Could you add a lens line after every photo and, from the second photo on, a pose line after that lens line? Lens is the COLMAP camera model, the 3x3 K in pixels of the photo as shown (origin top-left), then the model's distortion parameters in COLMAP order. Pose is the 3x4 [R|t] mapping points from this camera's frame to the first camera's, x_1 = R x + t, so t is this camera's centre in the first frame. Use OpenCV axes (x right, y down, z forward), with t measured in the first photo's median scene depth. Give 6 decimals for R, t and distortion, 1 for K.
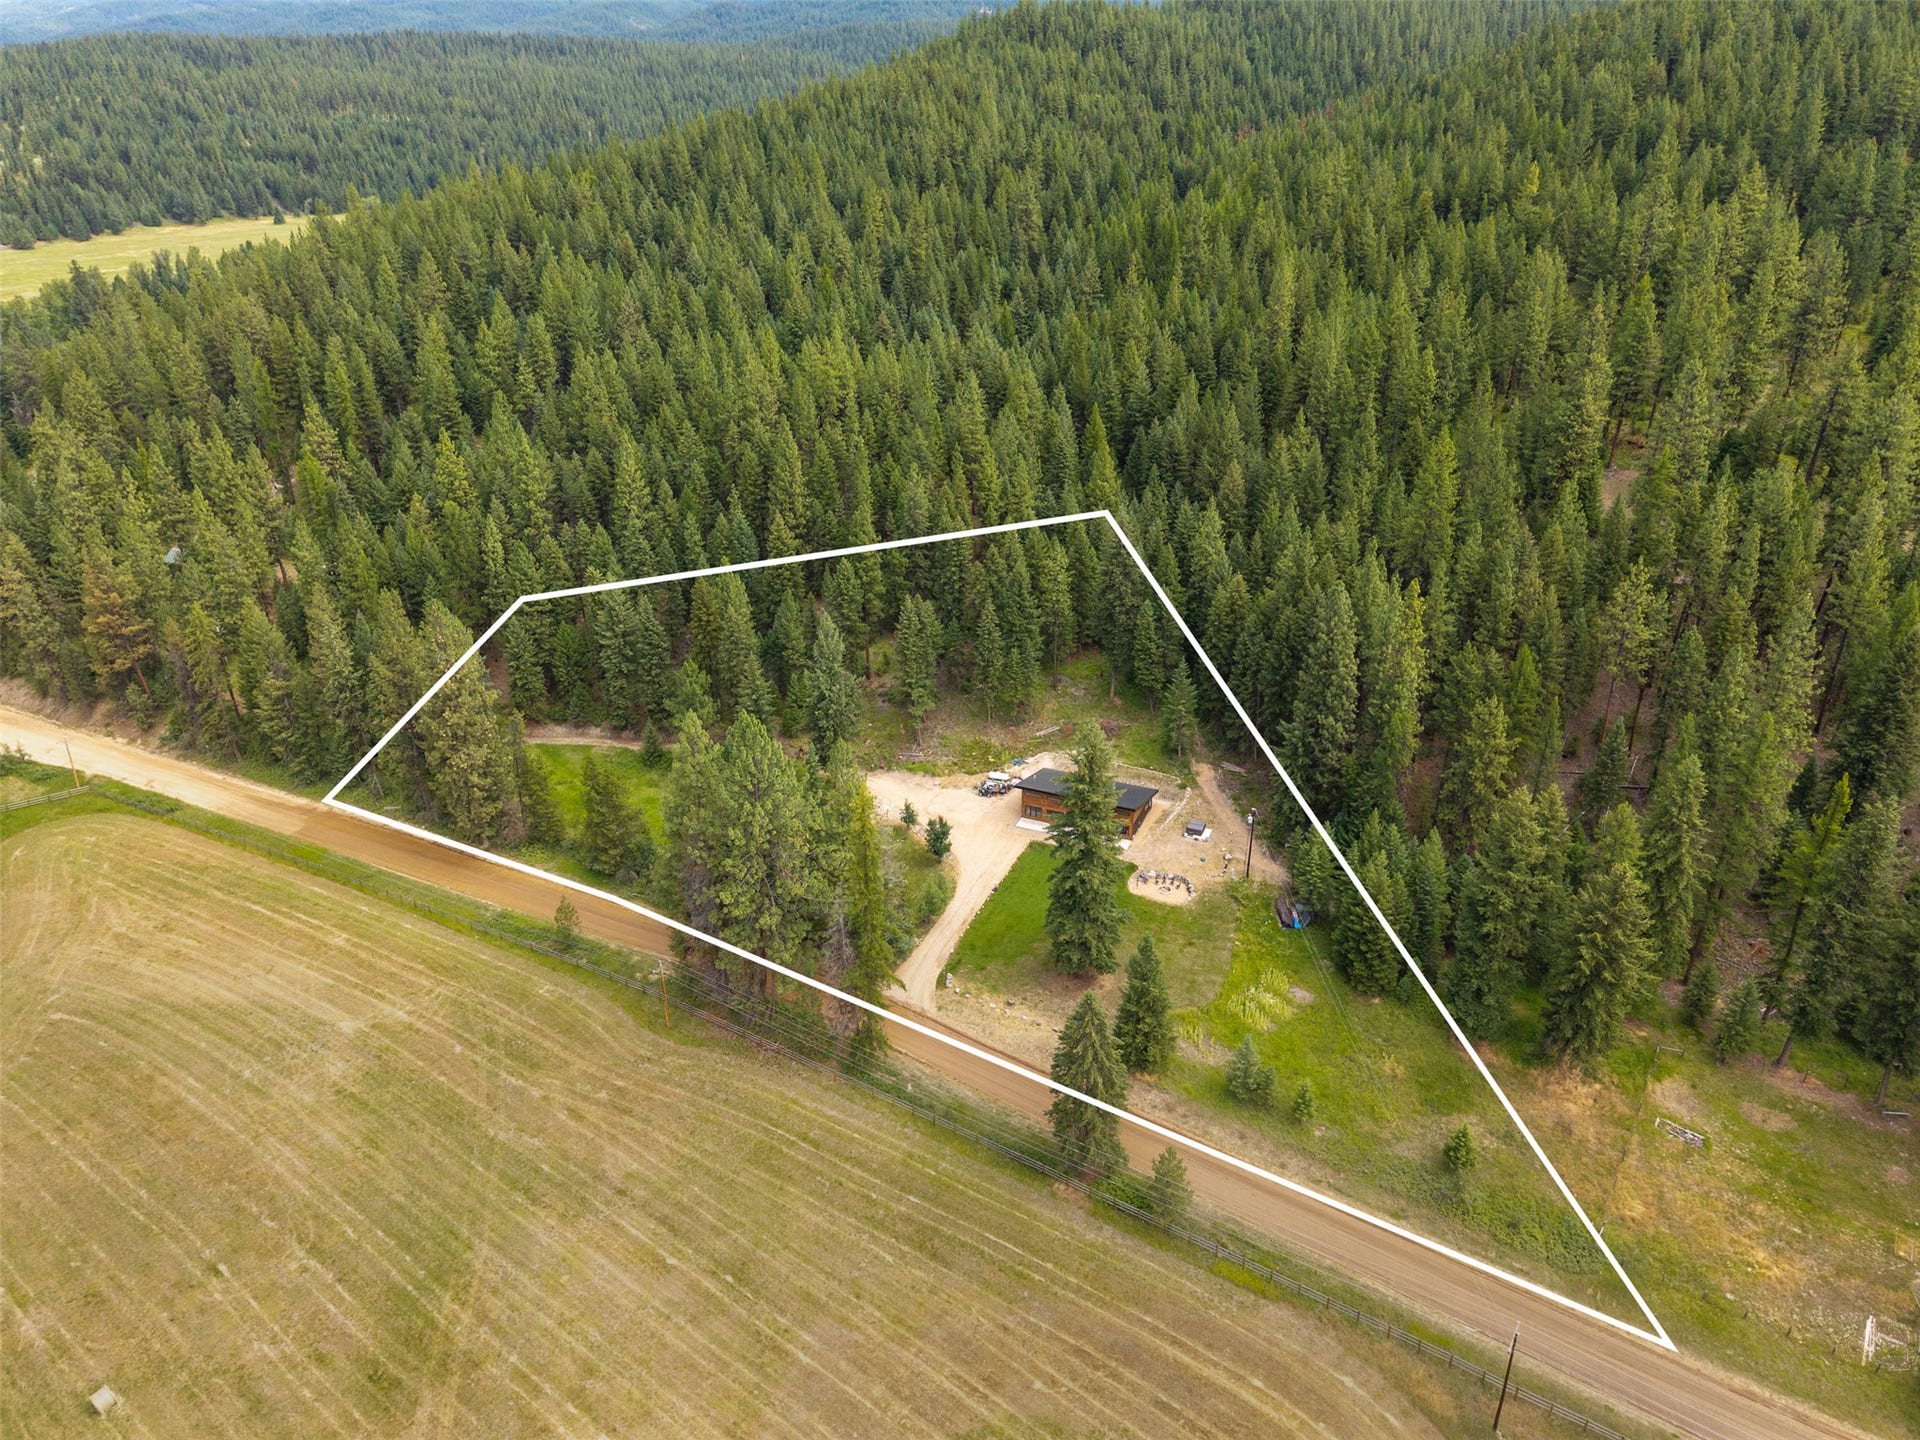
lens RADIAL K [[1280.0, 0, 960.0], [0, 1280.0, 720.0], [0, 0, 1]] dist [0.042472, -0.026135]
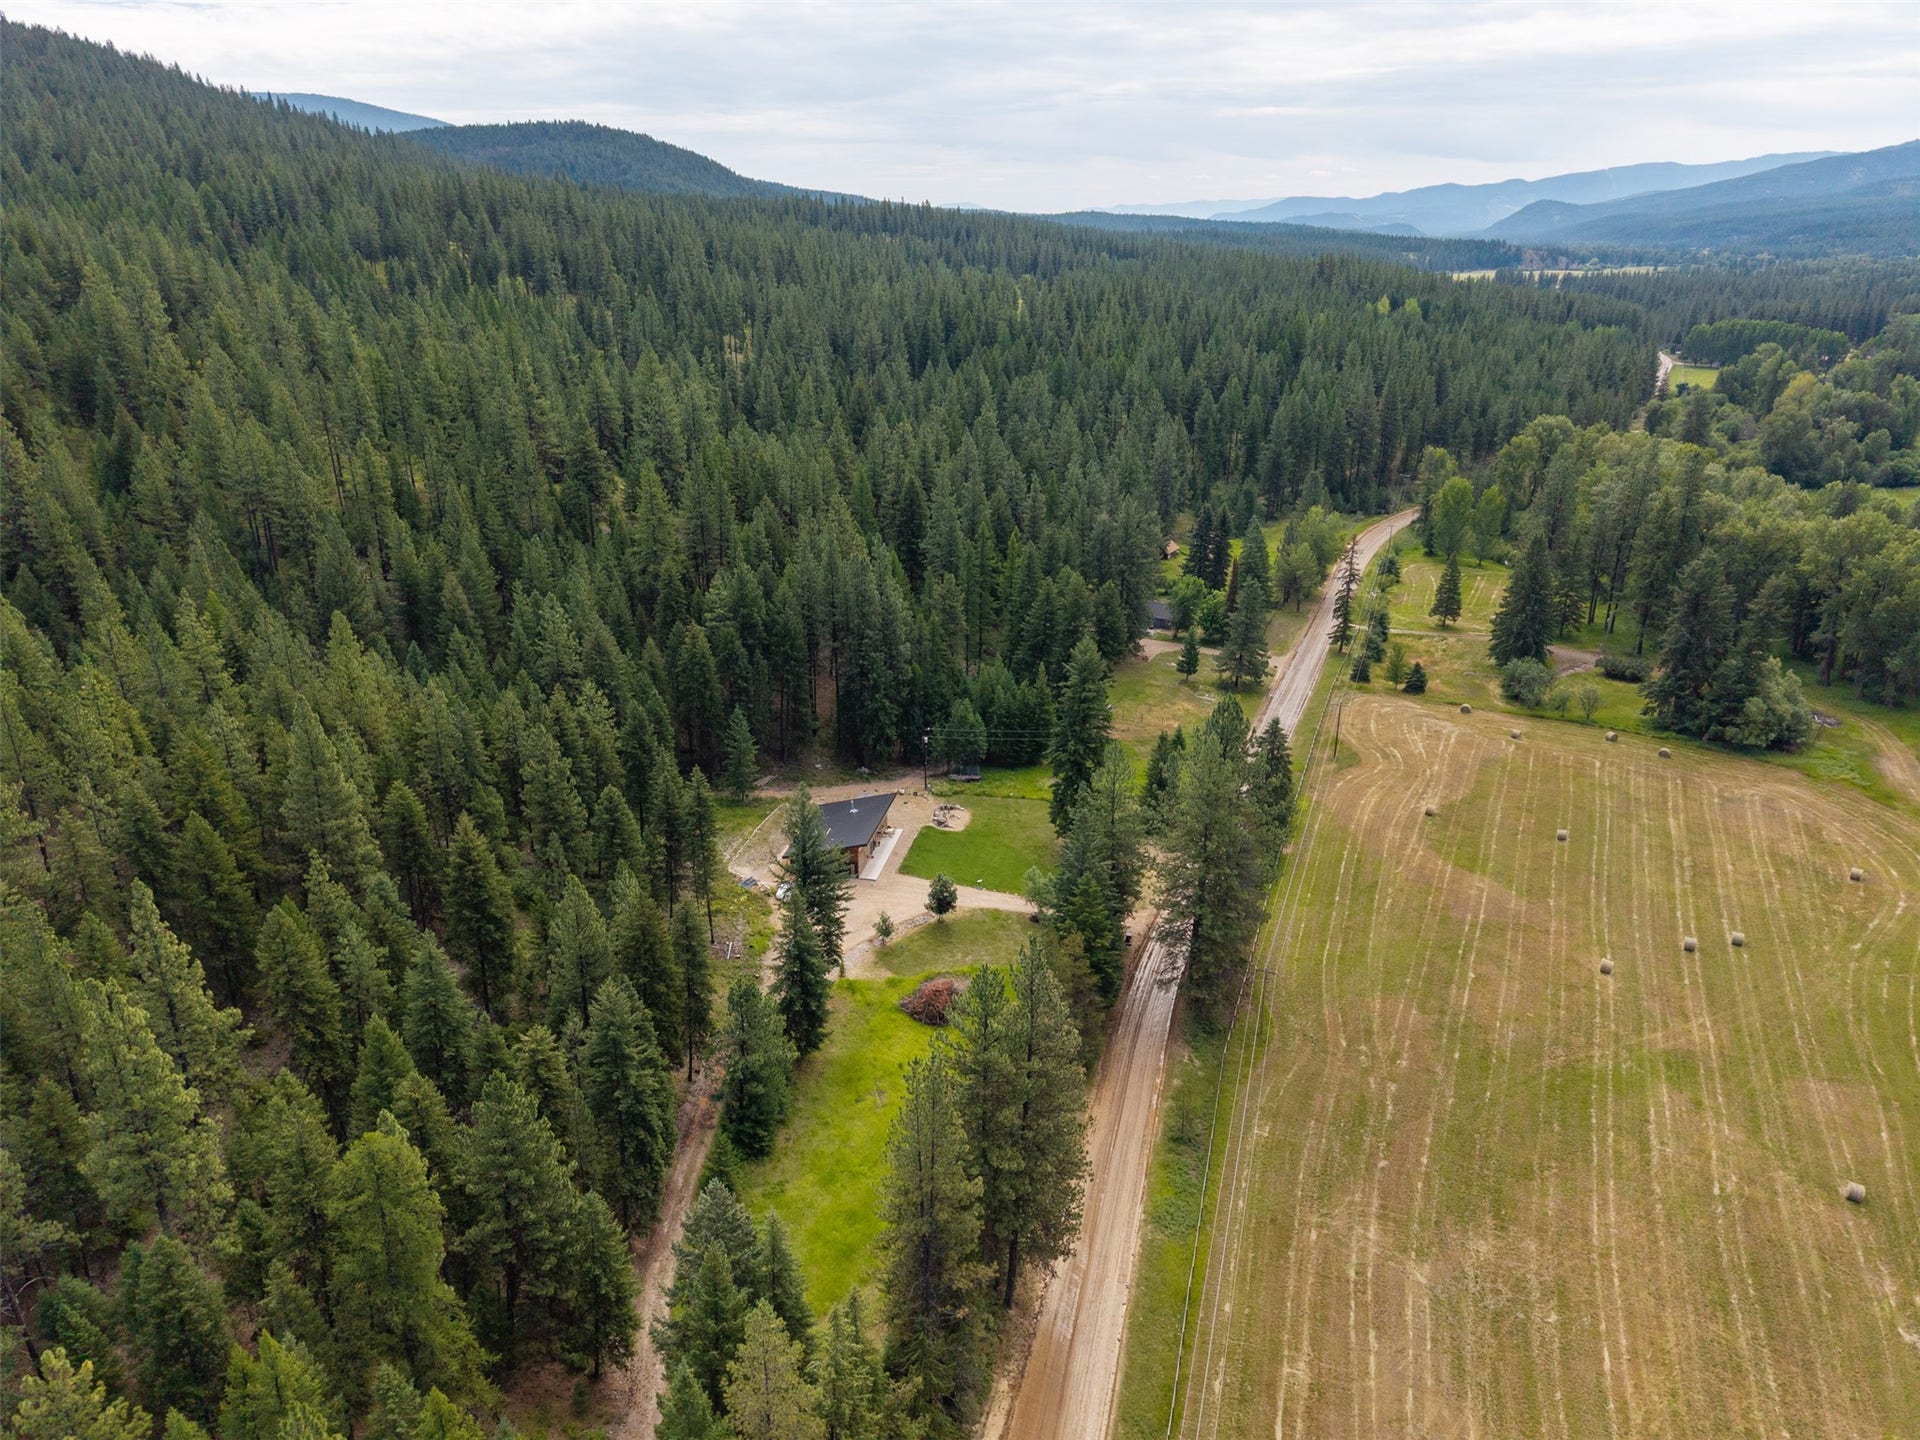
lens RADIAL K [[1280.0, 0, 960.0], [0, 1280.0, 720.0], [0, 0, 1]] dist [0.042472, -0.026135]
pose [[-0.214196, -0.349809, 0.912006, -0.883312], [0.420820, 0.809537, 0.409341, -0.419269], [-0.881494, 0.471469, -0.026193, 0.962038]]
